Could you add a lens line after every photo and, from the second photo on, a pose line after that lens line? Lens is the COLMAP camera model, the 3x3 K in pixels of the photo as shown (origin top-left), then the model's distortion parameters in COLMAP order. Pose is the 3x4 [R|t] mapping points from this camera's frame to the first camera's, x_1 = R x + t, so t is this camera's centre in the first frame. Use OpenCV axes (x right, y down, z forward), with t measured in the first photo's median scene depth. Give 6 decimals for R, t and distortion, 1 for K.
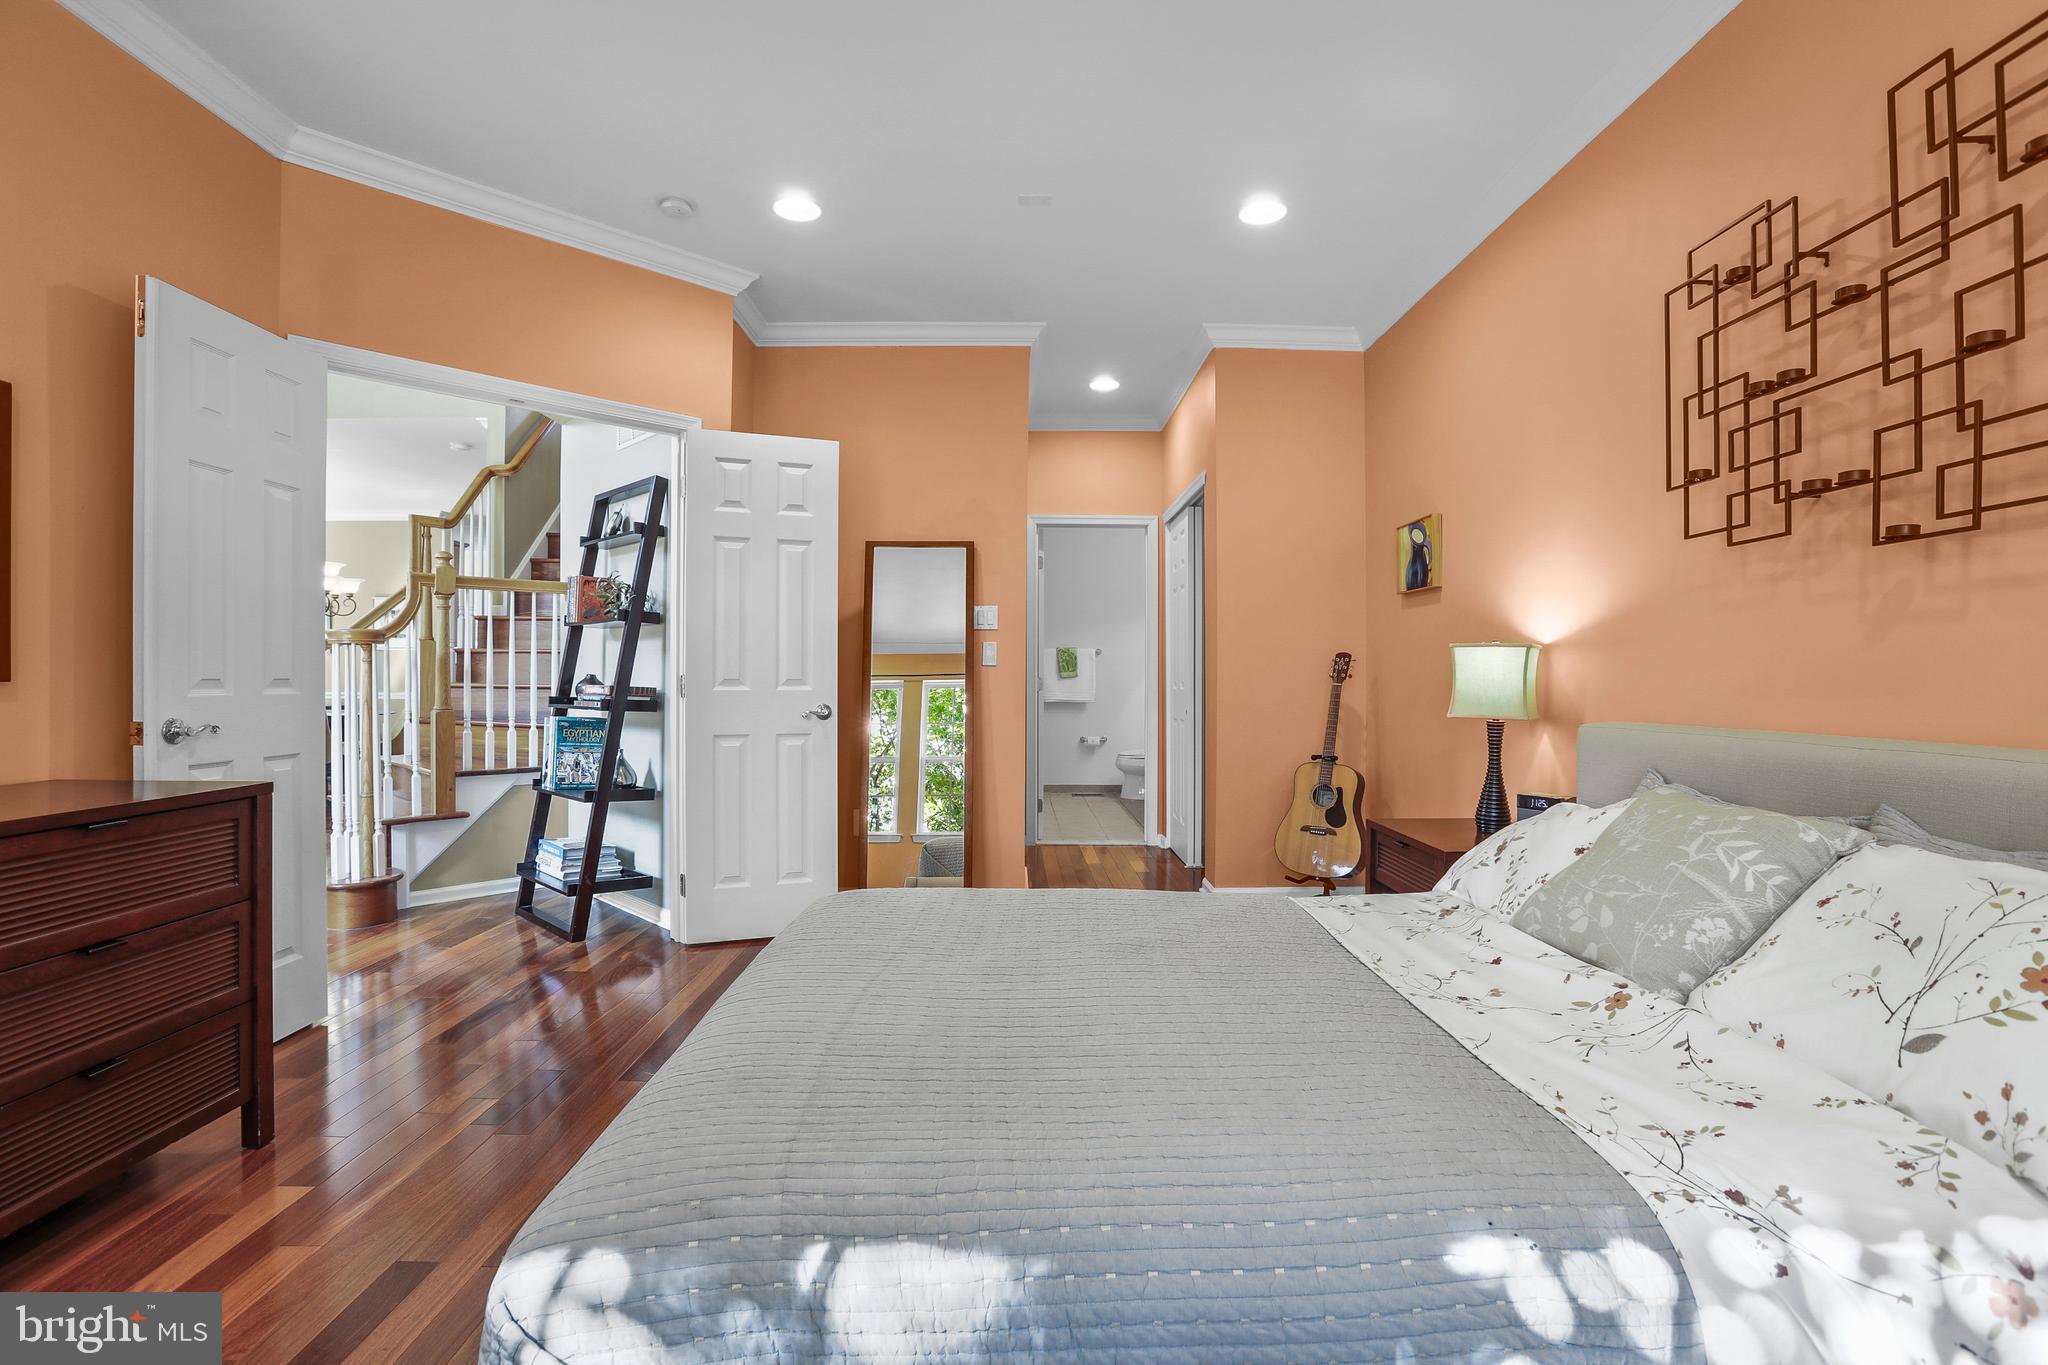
lens RADIAL K [[950.8, 0, 1024.0], [0, 950.8, 682.5], [0, 0, 1]] dist [-0.048421, 0.016733]
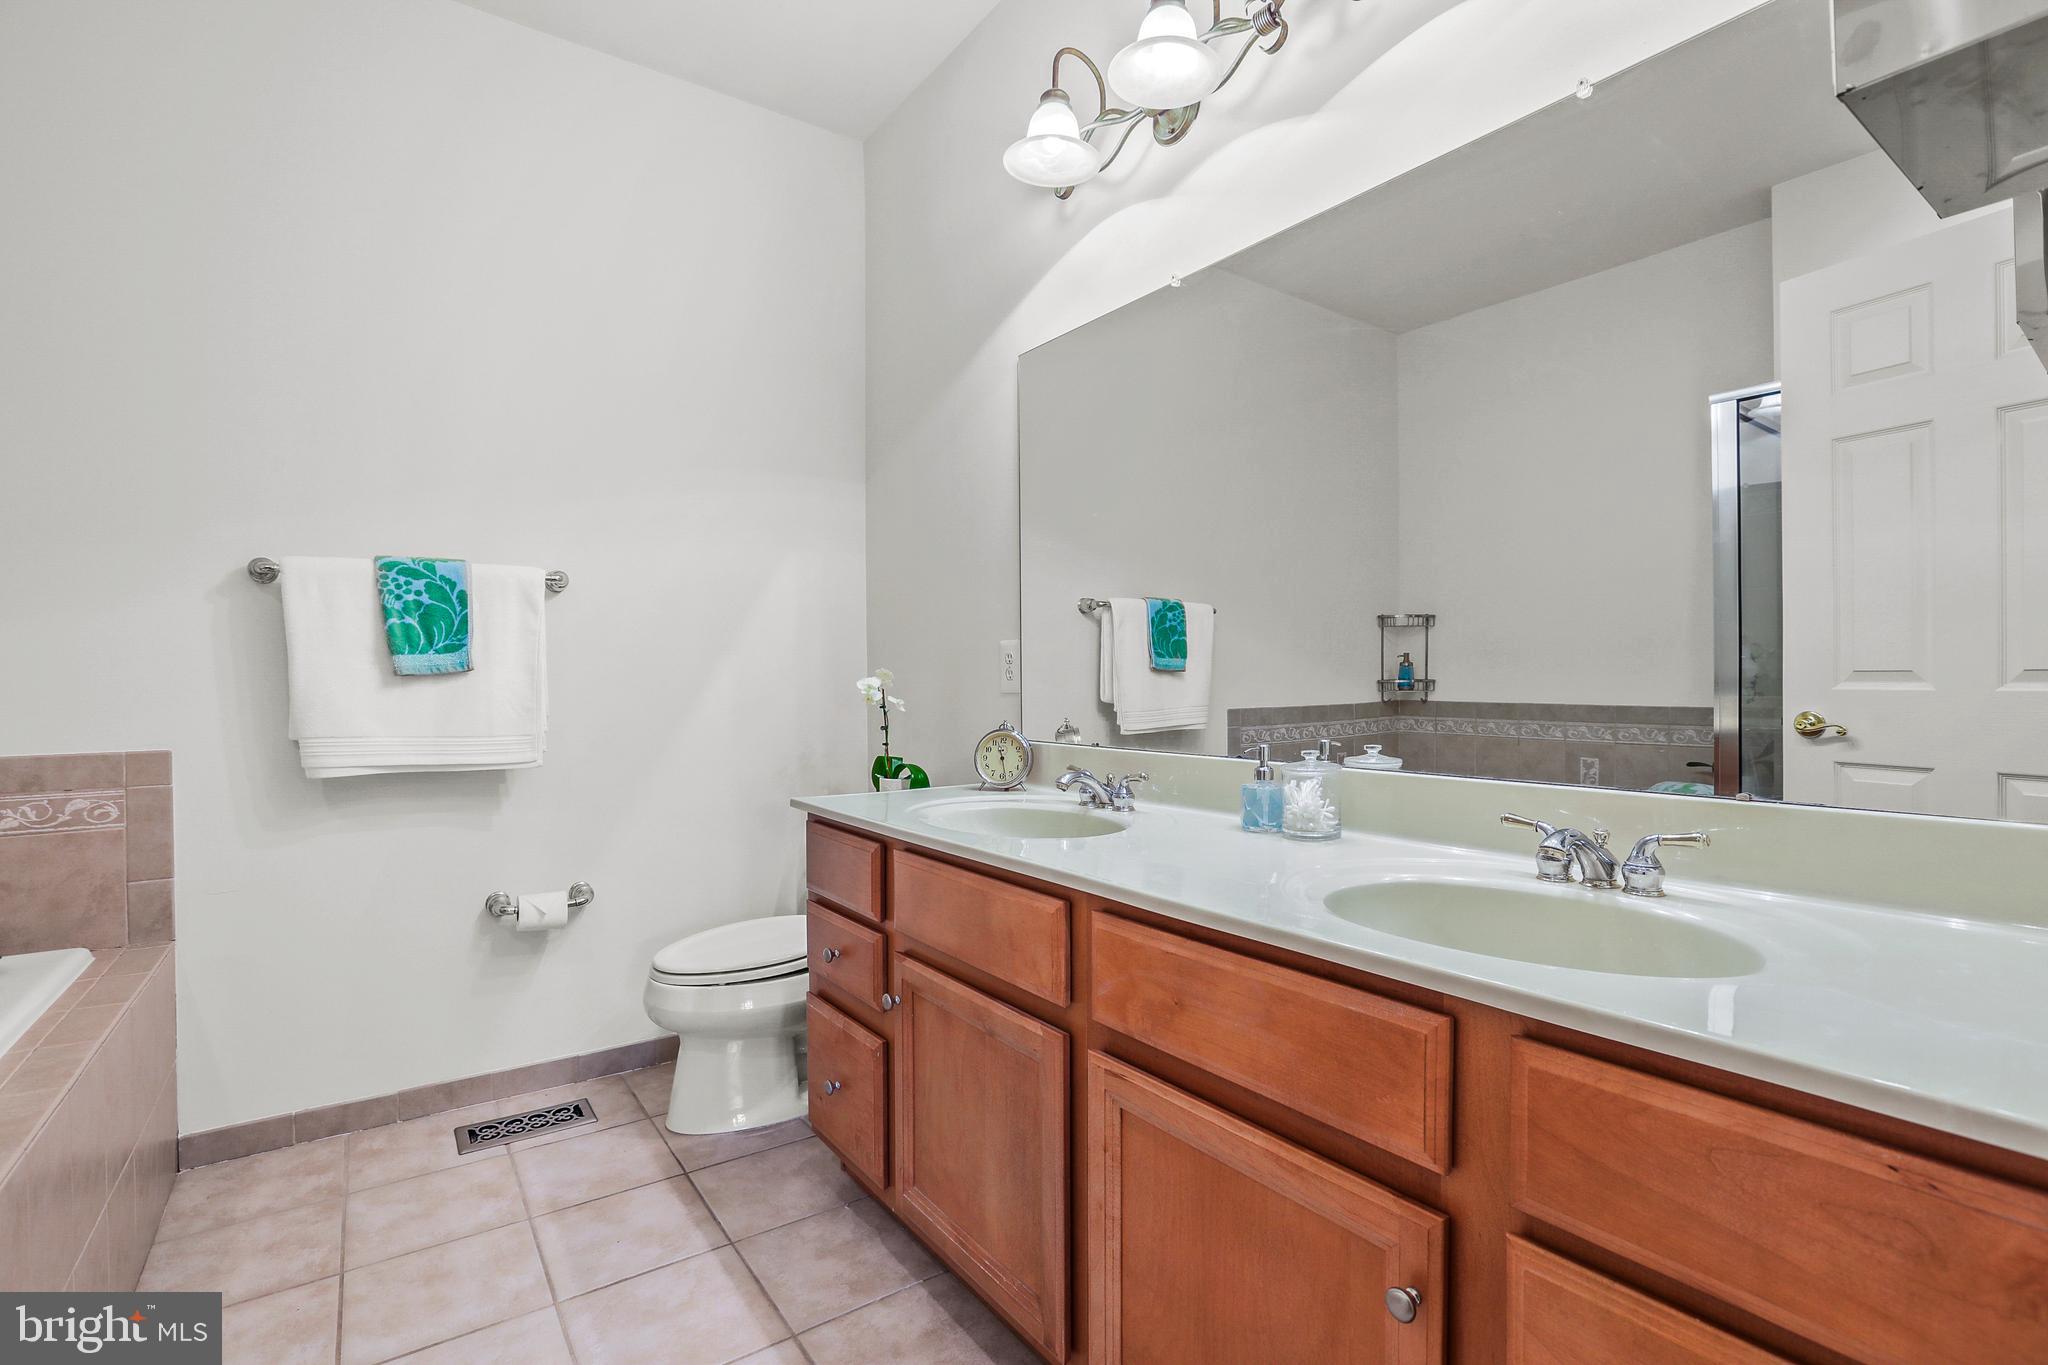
lens RADIAL K [[950.8, 0, 1024.0], [0, 950.8, 682.5], [0, 0, 1]] dist [-0.048421, 0.016733]
pose [[0.824520, -0.009472, 0.565754, 0.035998], [0.010981, 0.999939, 0.000737, -0.001769], [-0.565727, 0.005605, 0.824574, 0.706131]]
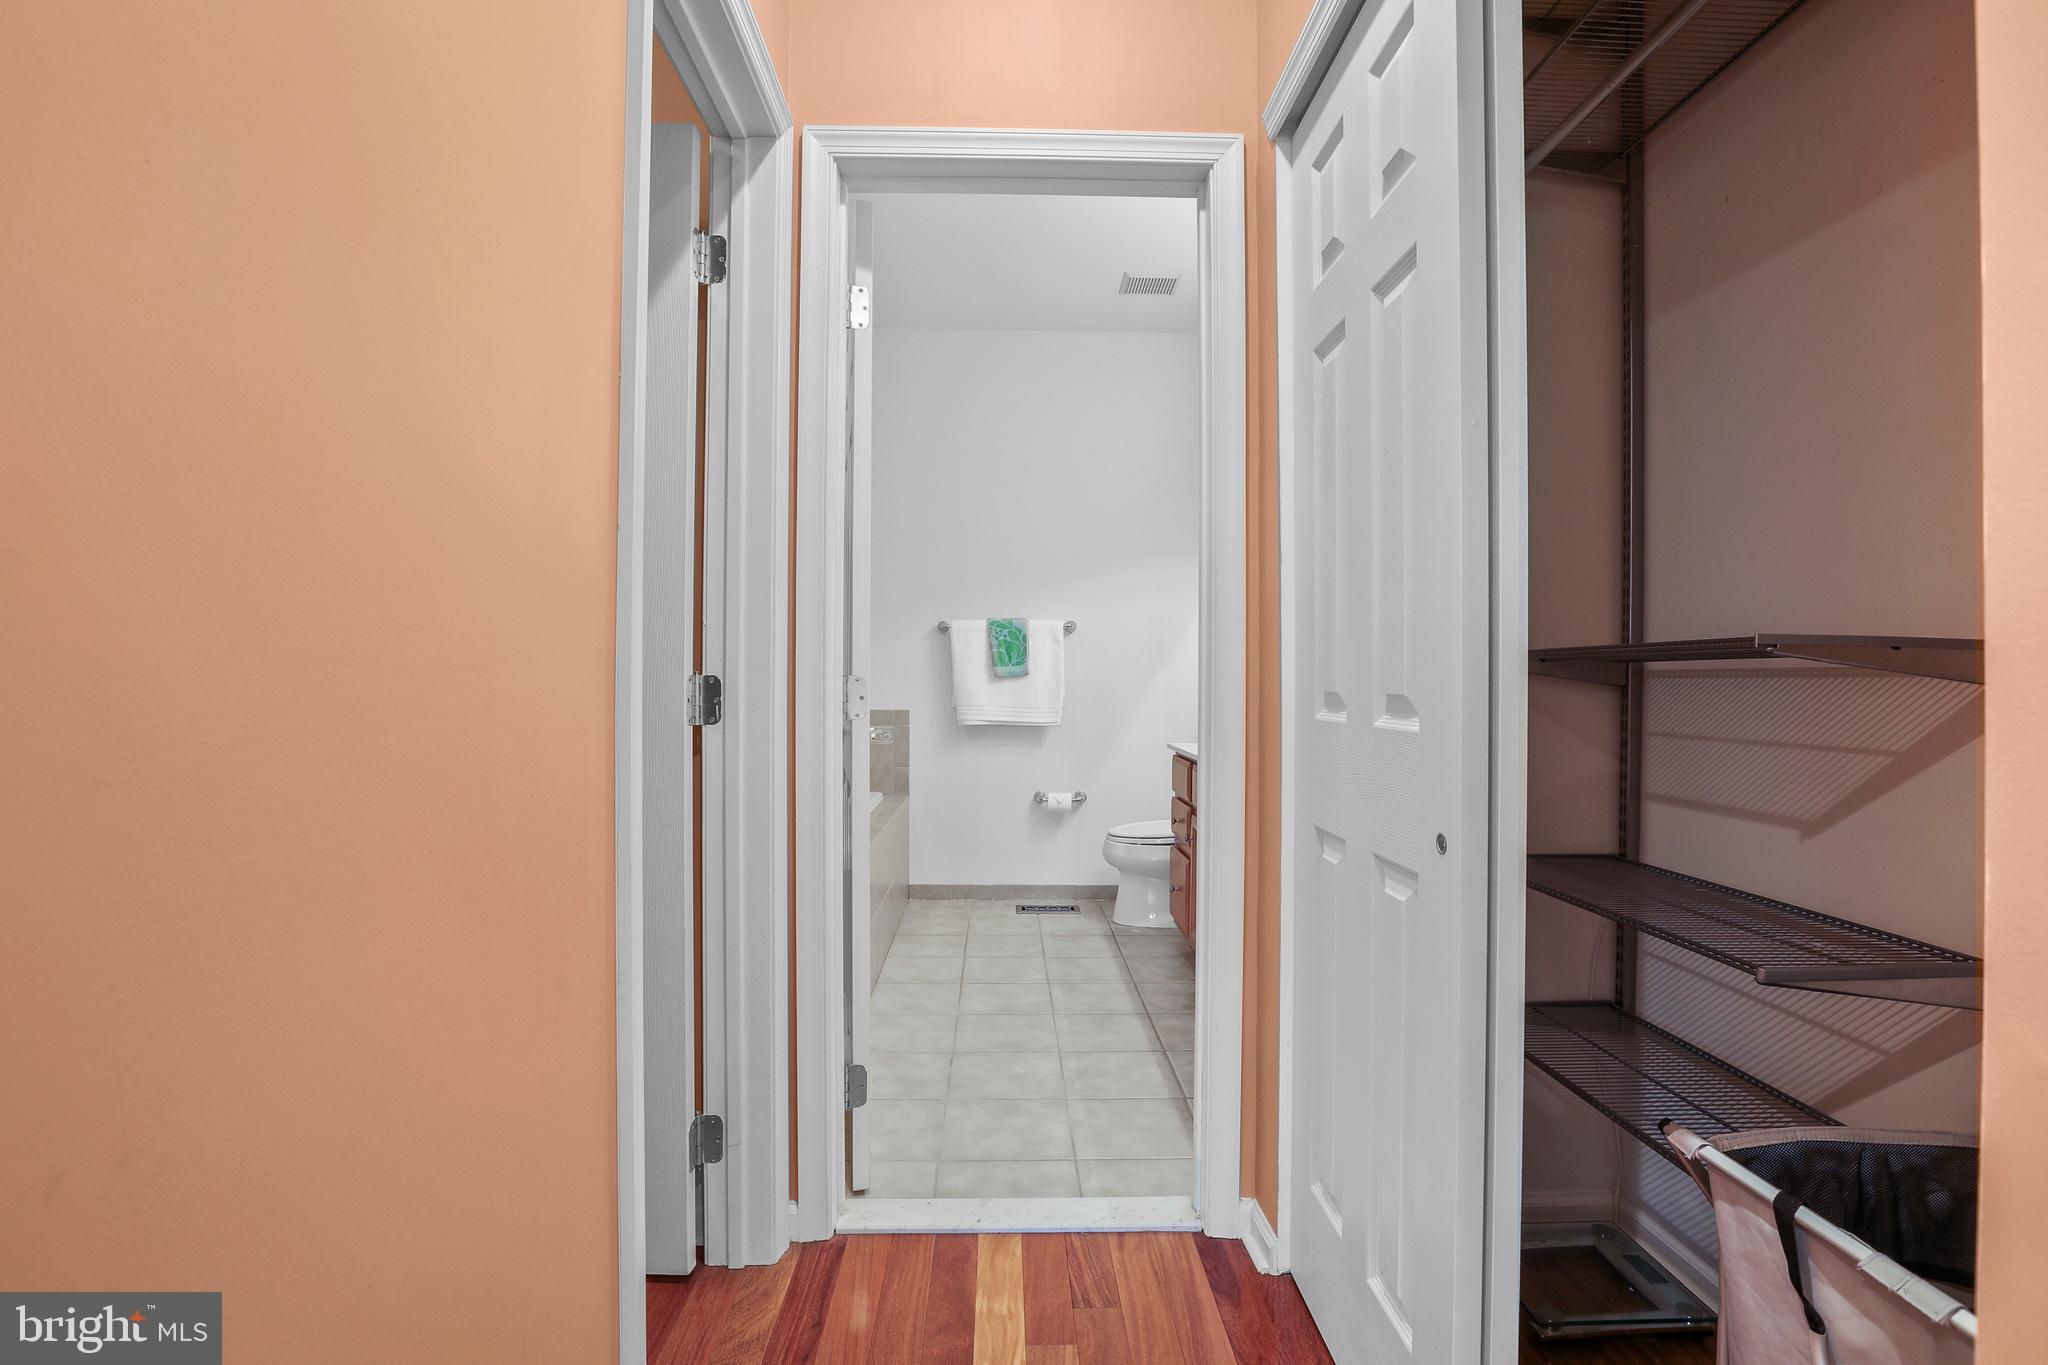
lens RADIAL K [[950.8, 0, 1024.0], [0, 950.8, 682.5], [0, 0, 1]] dist [-0.048421, 0.016733]
pose [[0.999931, 0.001377, 0.011637, 0.048107], [-0.001343, 0.999995, -0.002893, -0.000707], [-0.011641, 0.002877, 0.999928, 0.491555]]
